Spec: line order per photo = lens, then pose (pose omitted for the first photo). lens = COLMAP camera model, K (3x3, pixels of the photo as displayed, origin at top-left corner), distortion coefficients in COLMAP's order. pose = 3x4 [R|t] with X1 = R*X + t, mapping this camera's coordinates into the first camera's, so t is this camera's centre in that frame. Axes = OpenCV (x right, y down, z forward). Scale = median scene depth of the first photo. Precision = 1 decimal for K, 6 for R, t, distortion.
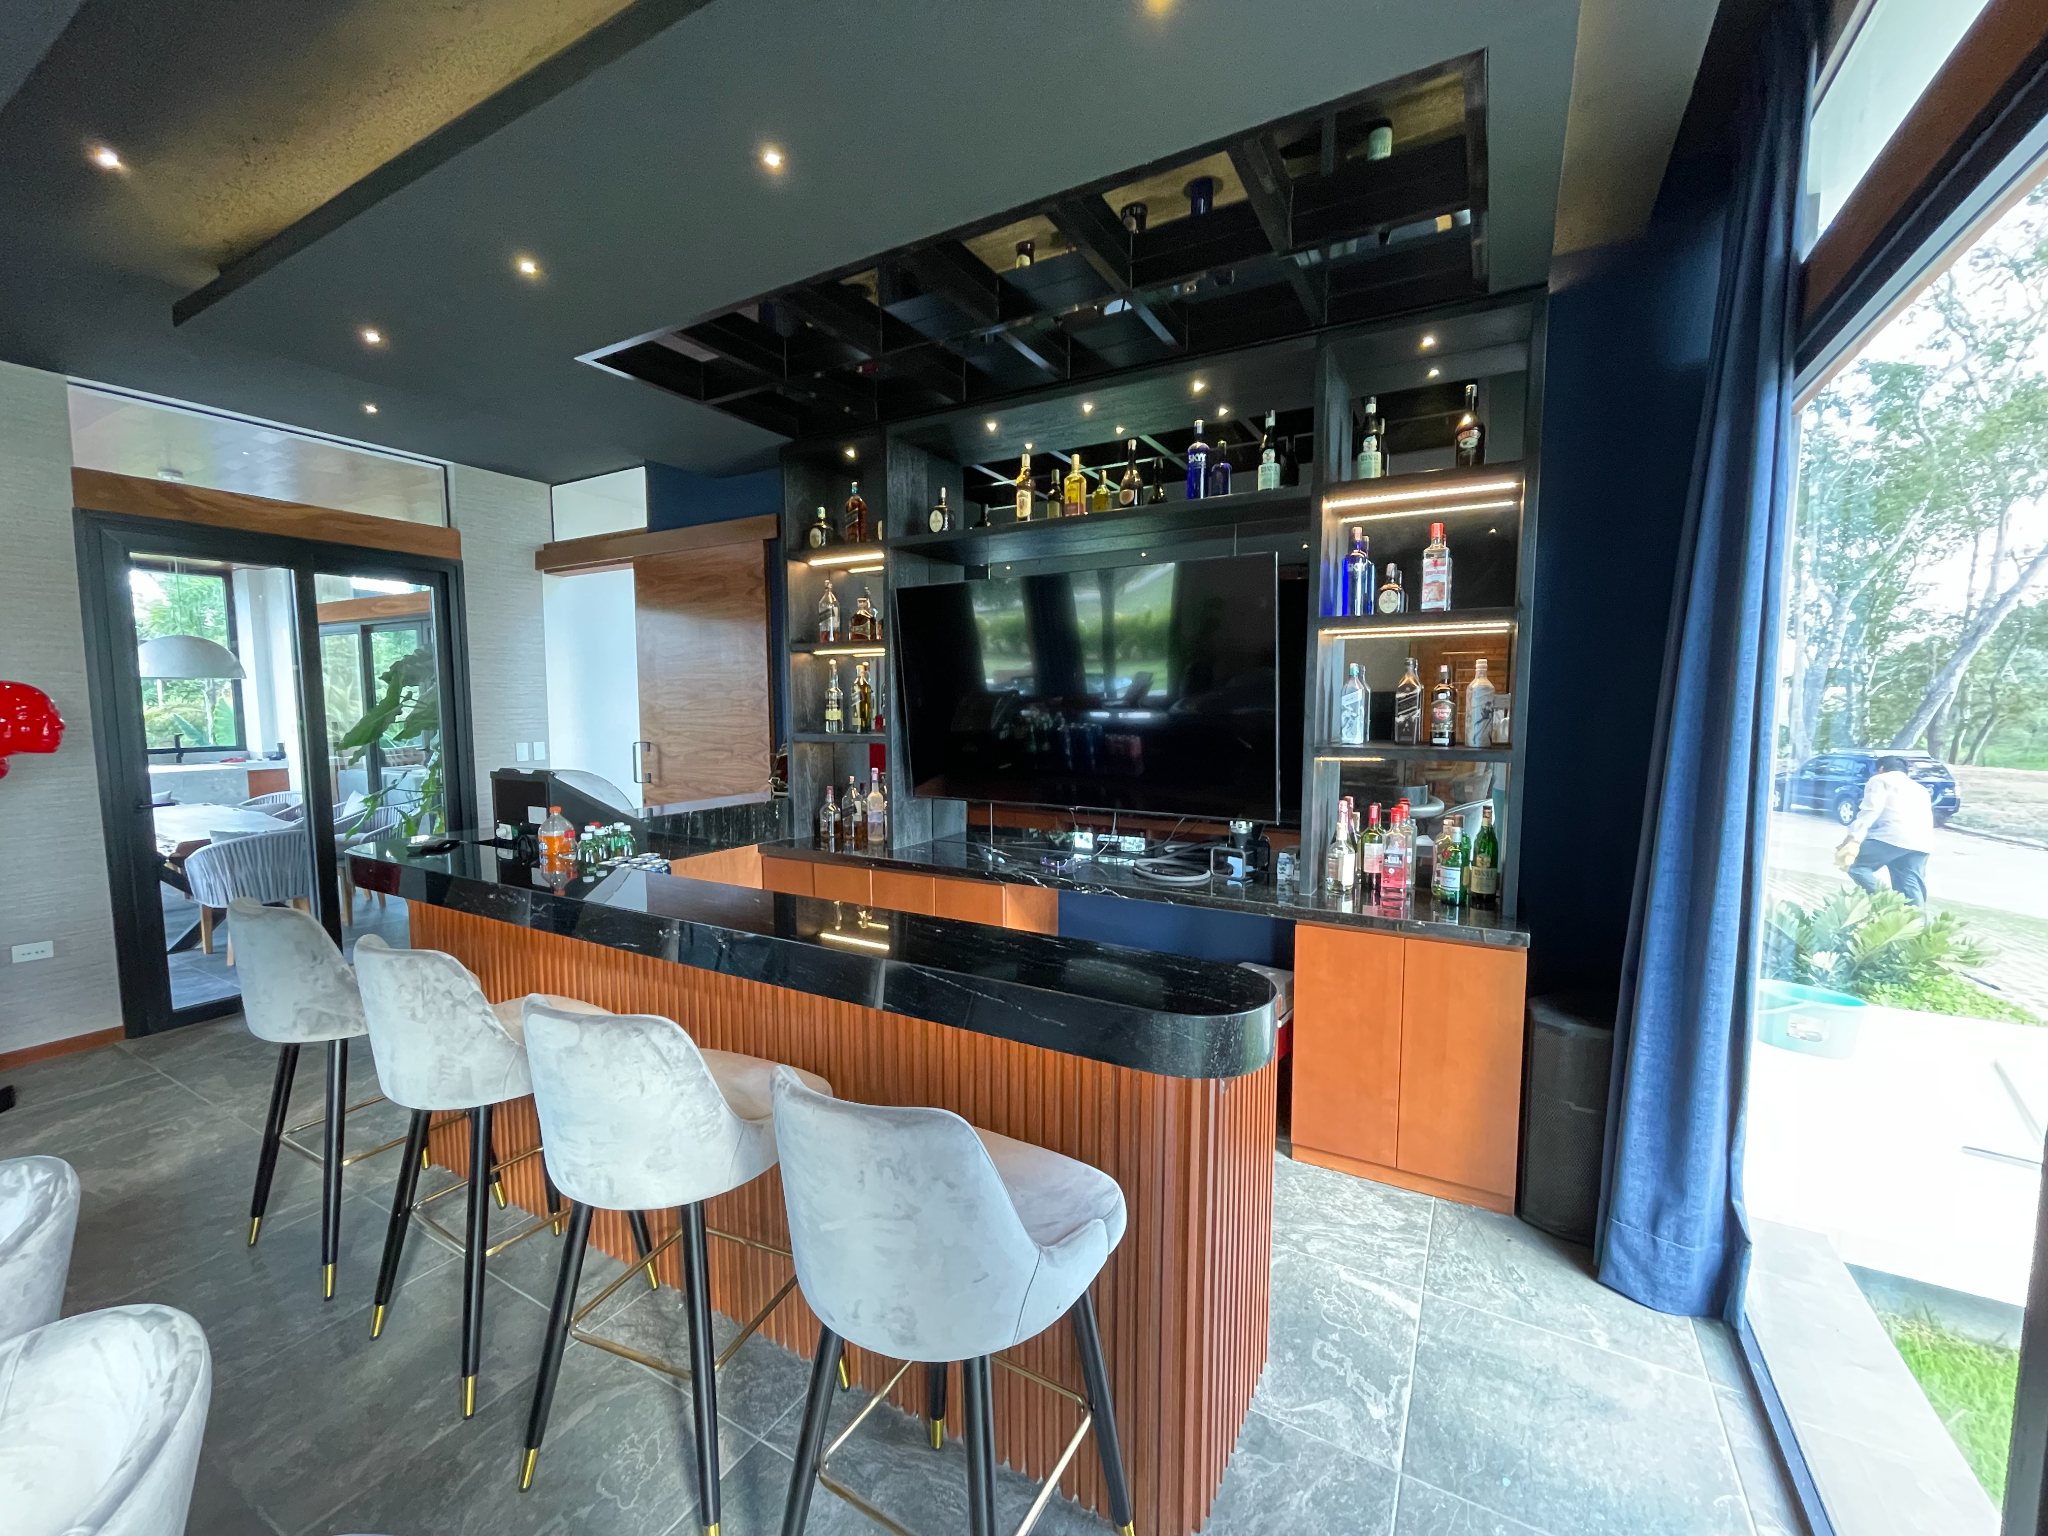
lens RADIAL K [[833.7, 0, 1024.0], [0, 833.7, 768.0], [0, 0, 1]] dist [-0.000136, 0.000044]
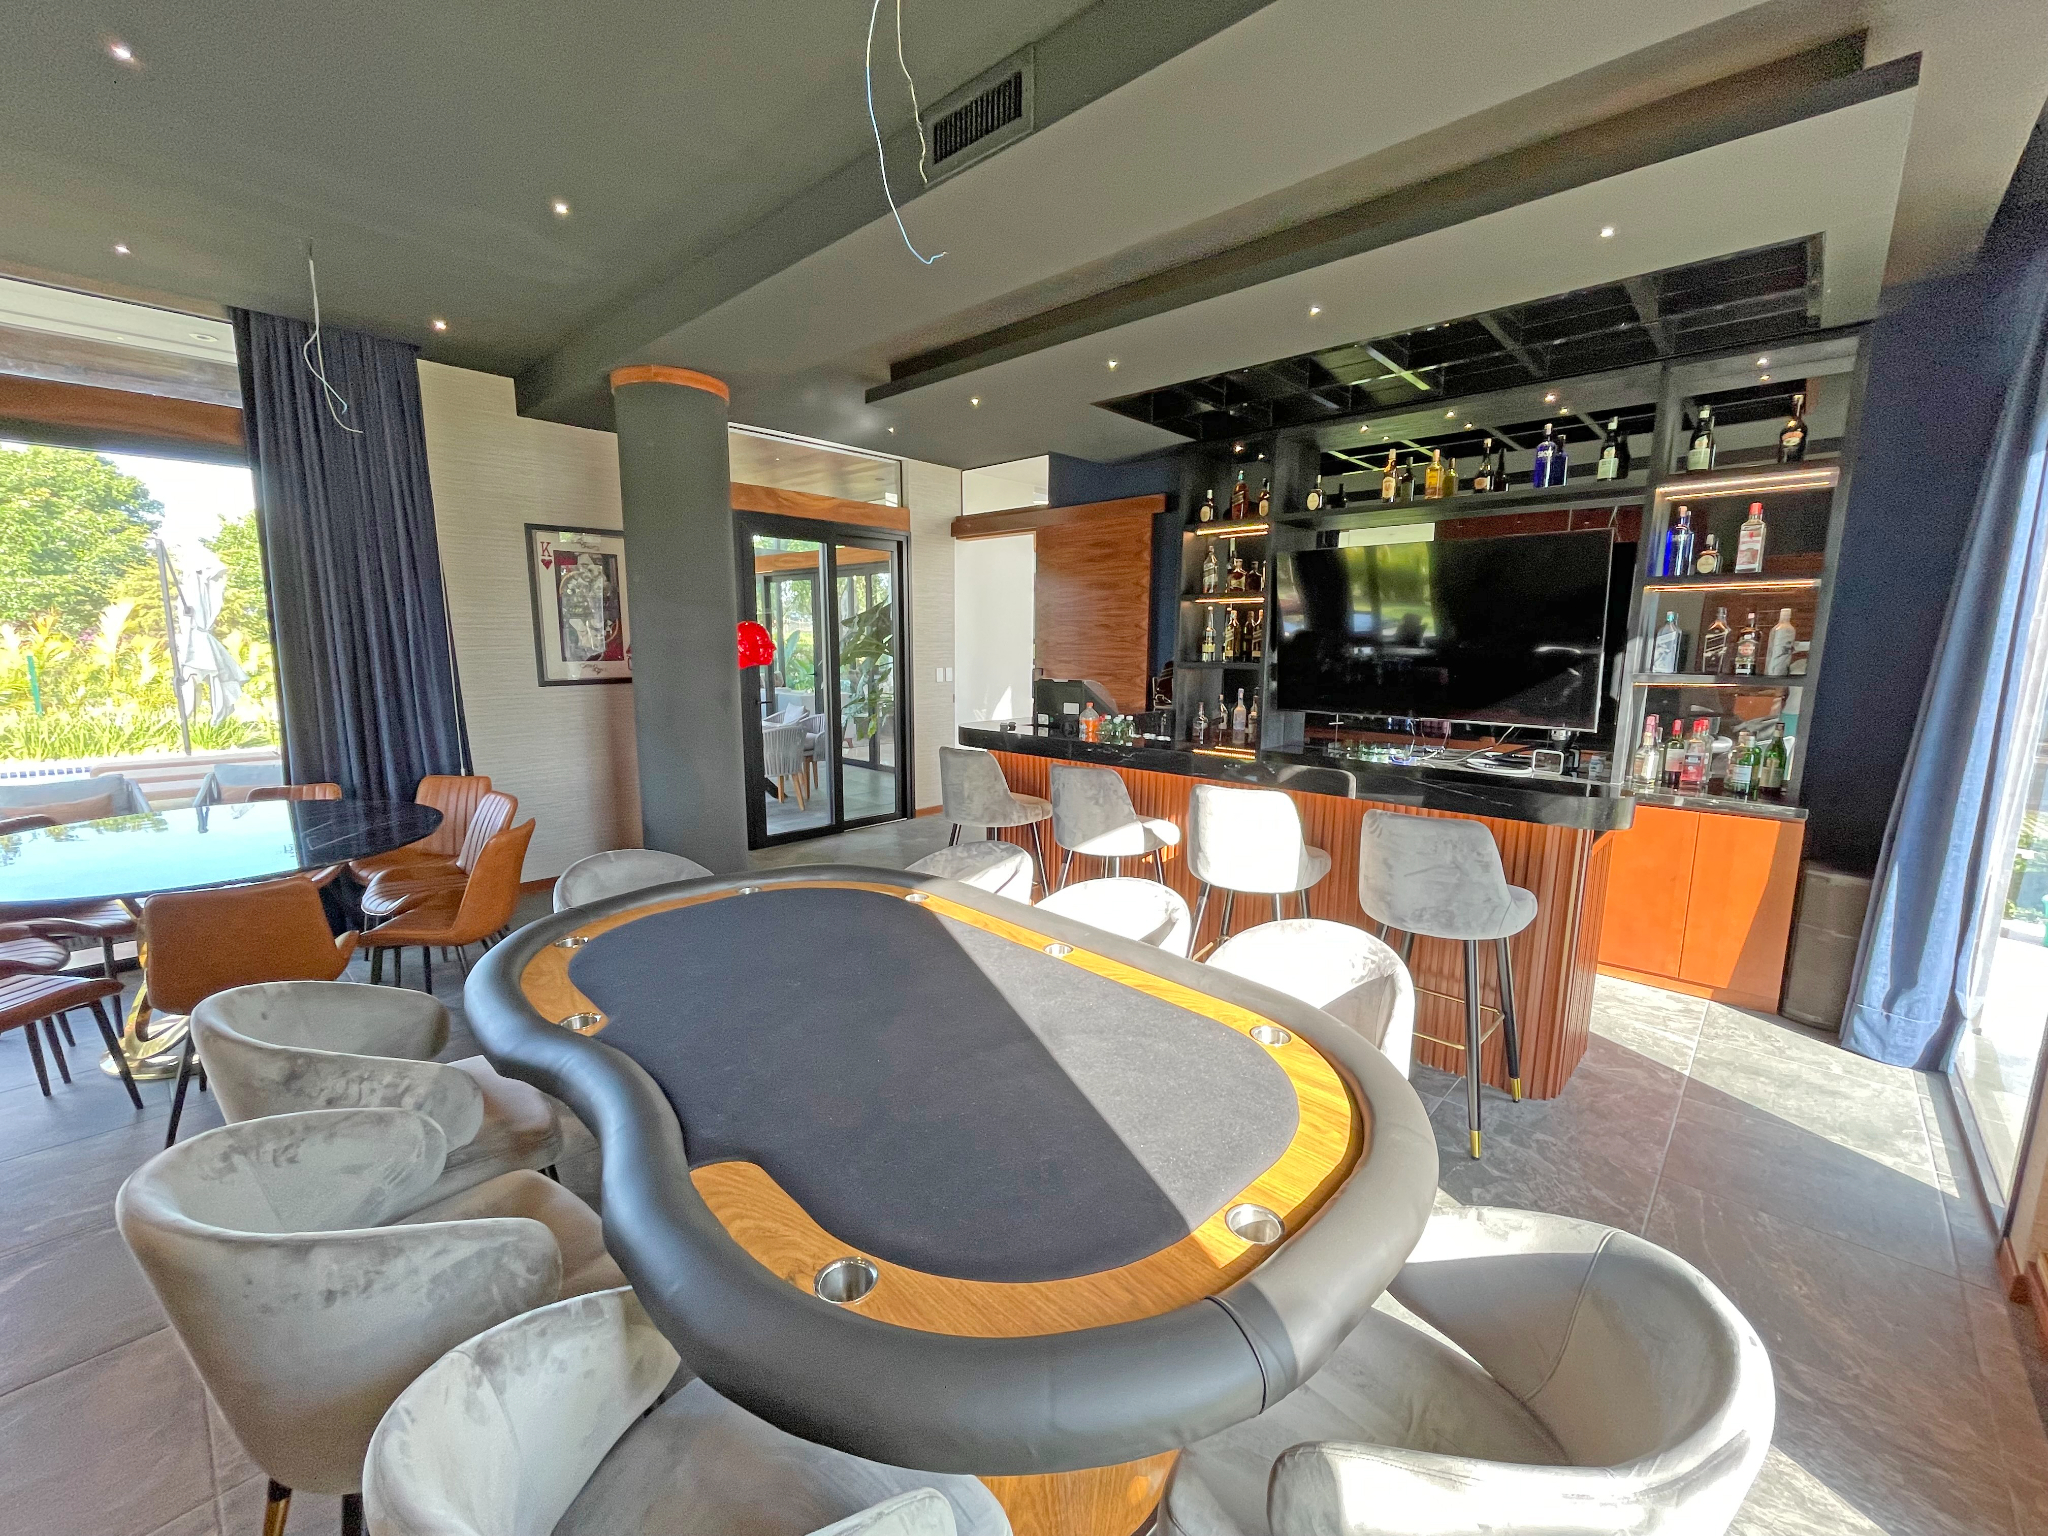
lens RADIAL K [[839.7, 0, 1018.4], [0, 839.7, 768.0], [0, 0, 1]] dist [0.002348, 0.000514]
pose [[0.972604, 0.043534, -0.228354, -0.290136], [-0.027357, 0.996917, 0.073535, 0.051424], [0.230851, -0.065274, 0.970797, -0.539670]]
